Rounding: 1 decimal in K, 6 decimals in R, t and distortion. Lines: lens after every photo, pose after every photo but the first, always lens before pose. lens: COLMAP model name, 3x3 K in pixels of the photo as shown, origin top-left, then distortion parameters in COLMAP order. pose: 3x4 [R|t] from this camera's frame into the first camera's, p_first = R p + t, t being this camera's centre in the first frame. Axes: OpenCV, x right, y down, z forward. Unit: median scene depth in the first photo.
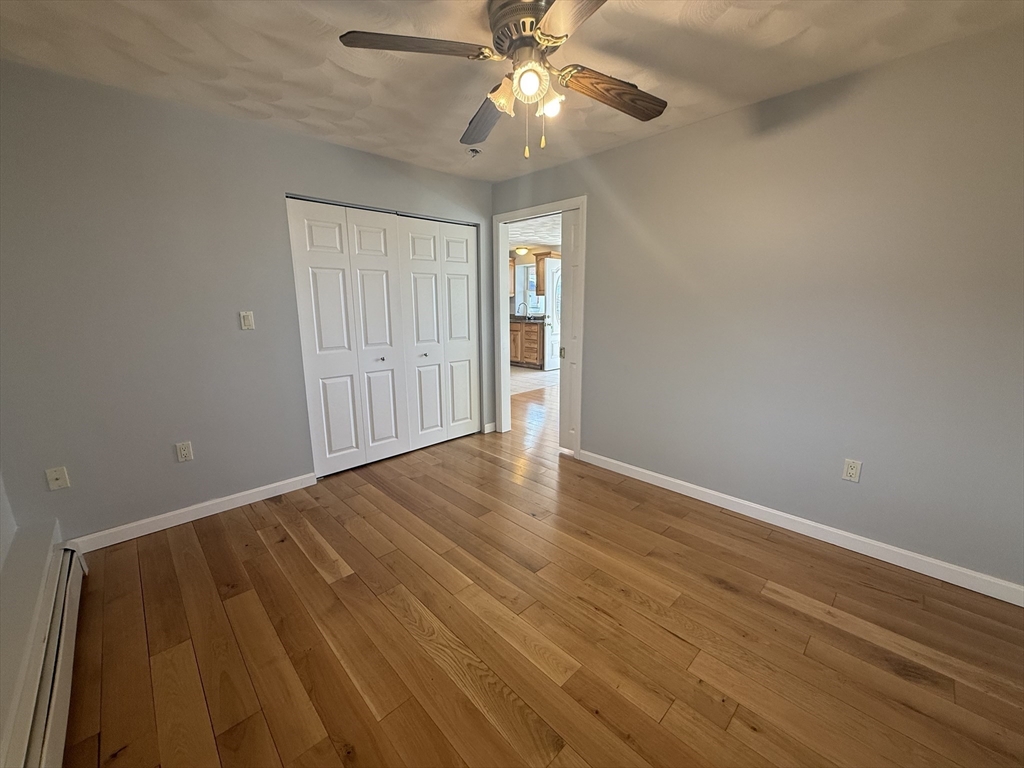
lens RADIAL K [[407.9, 0, 511.3], [0, 407.9, 381.1], [0, 0, 1]] dist [0.000389, 0.000393]
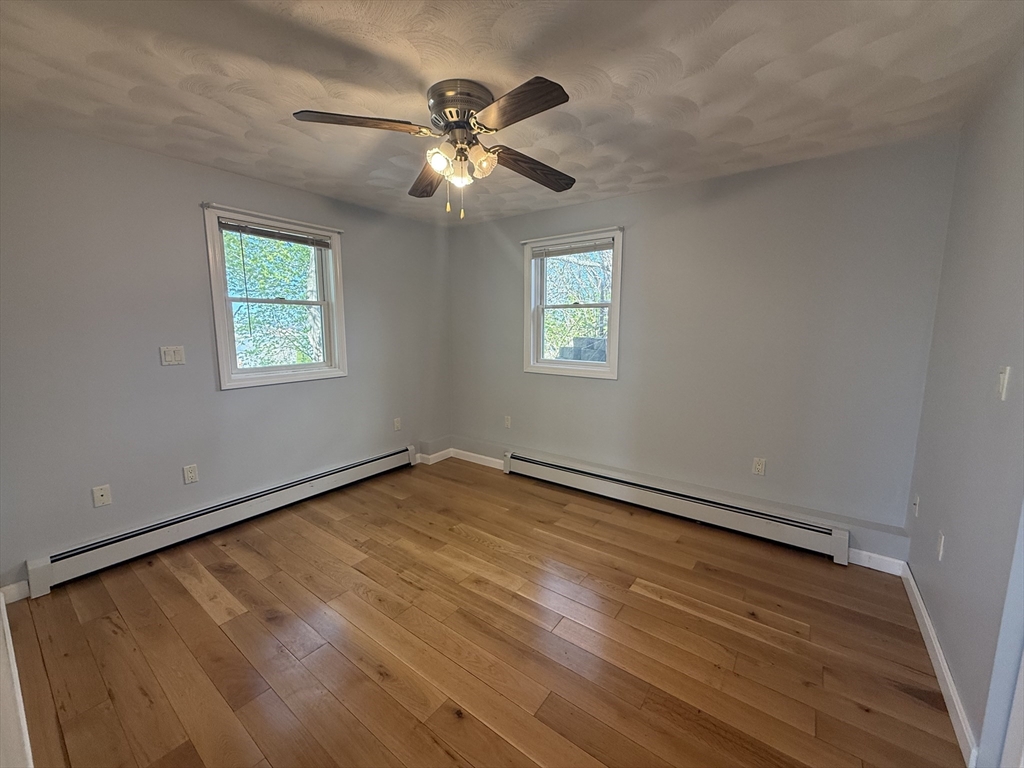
lens RADIAL K [[407.9, 0, 511.3], [0, 407.9, 381.1], [0, 0, 1]] dist [0.000389, 0.000393]
pose [[-0.987564, 0.024962, -0.155225, 0.080369], [-0.026714, 0.946315, 0.322140, -0.421548], [0.154933, 0.322280, -0.933880, 1.945466]]
